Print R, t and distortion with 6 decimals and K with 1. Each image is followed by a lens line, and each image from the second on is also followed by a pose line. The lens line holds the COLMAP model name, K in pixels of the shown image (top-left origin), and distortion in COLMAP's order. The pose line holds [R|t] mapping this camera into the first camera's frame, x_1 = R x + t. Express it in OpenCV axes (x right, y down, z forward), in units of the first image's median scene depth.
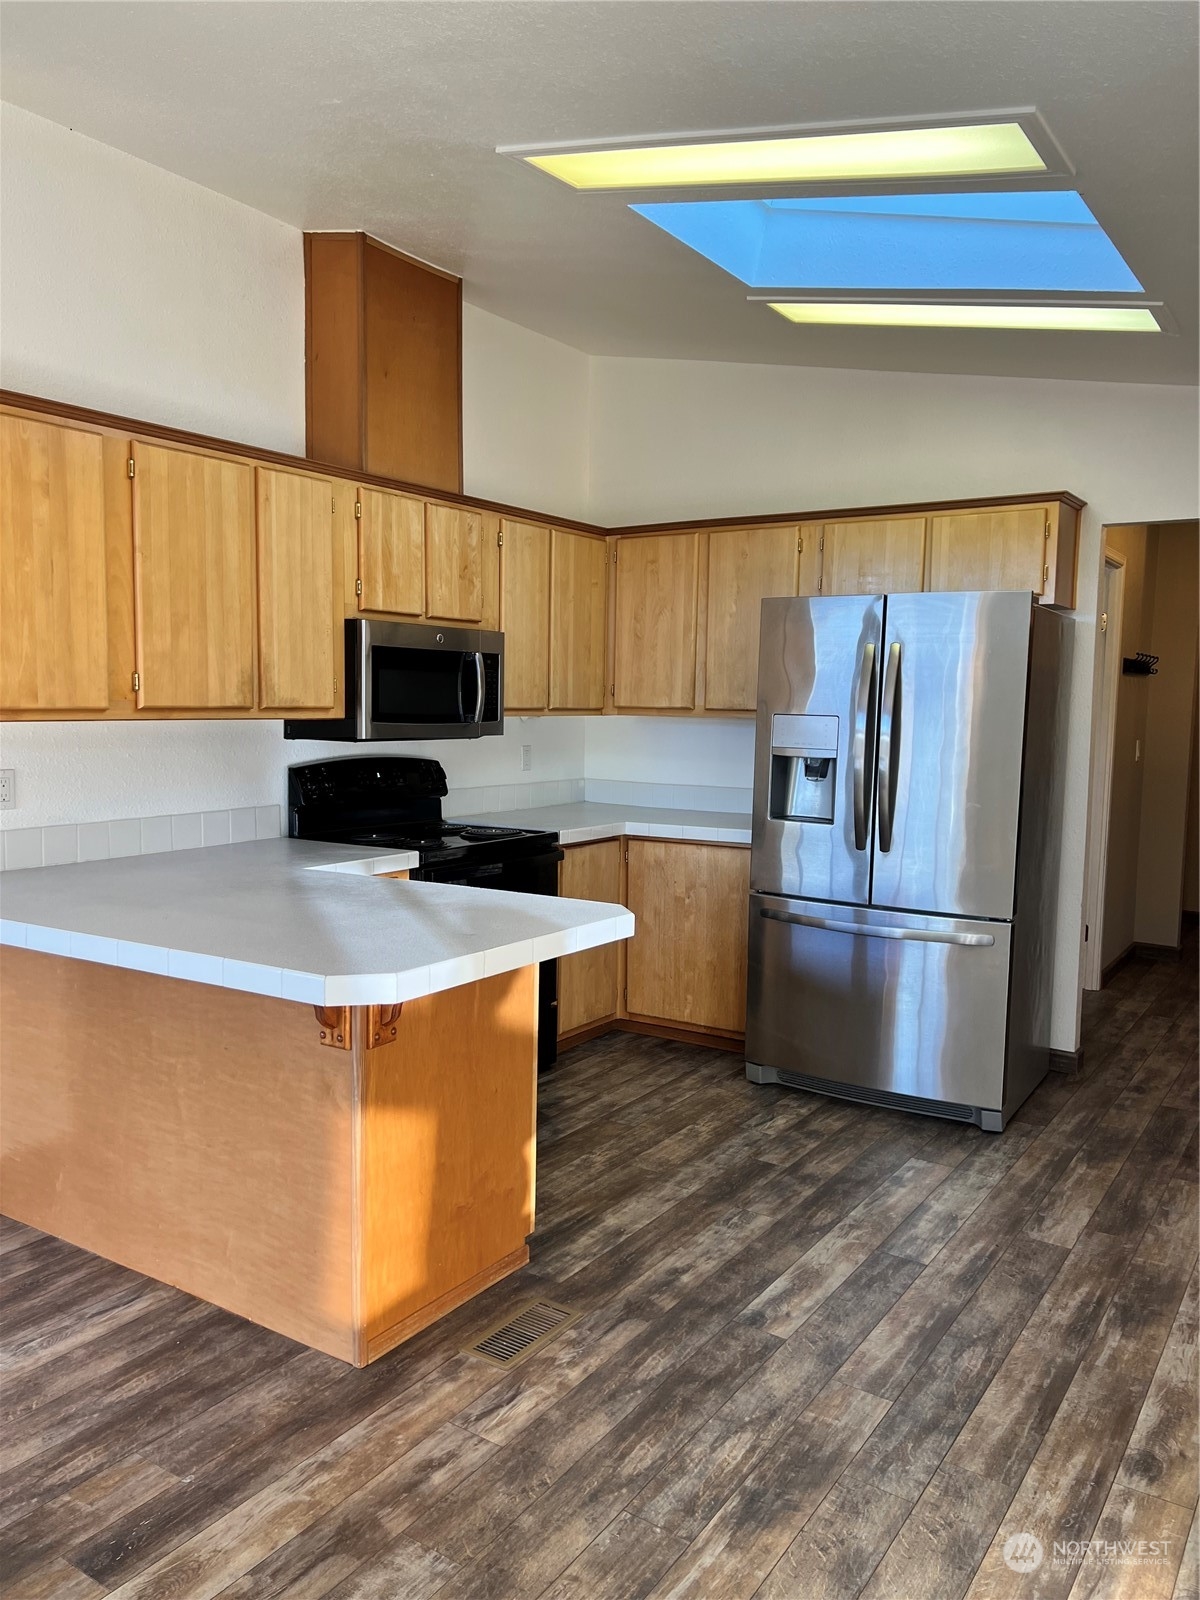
lens RADIAL K [[1210.7, 0, 592.3], [0, 1210.7, 808.4], [0, 0, 1]] dist [0.055304, -0.065089]
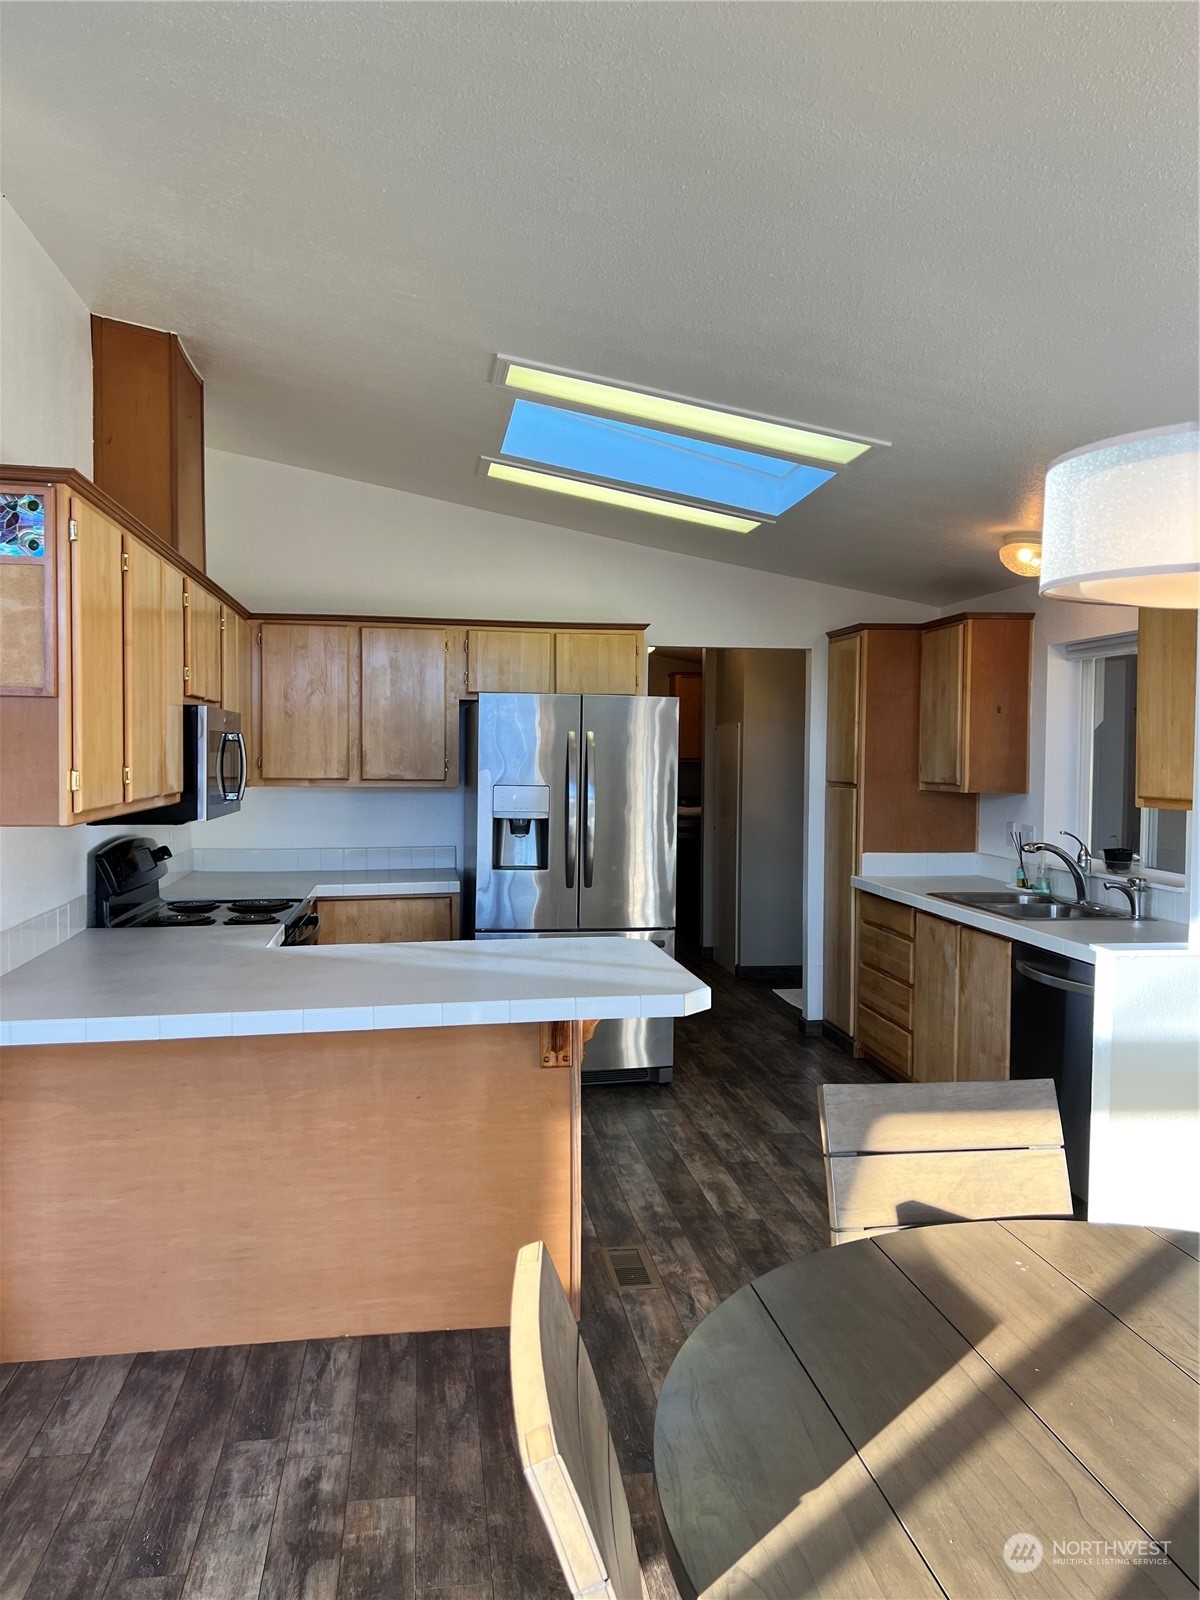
lens RADIAL K [[1210.7, 0, 592.3], [0, 1210.7, 808.4], [0, 0, 1]] dist [0.055304, -0.065089]
pose [[0.740598, -0.039314, 0.670798, -0.748102], [0.062436, 0.997994, -0.010442, -0.043789], [-0.669042, 0.049615, 0.741567, 0.018612]]
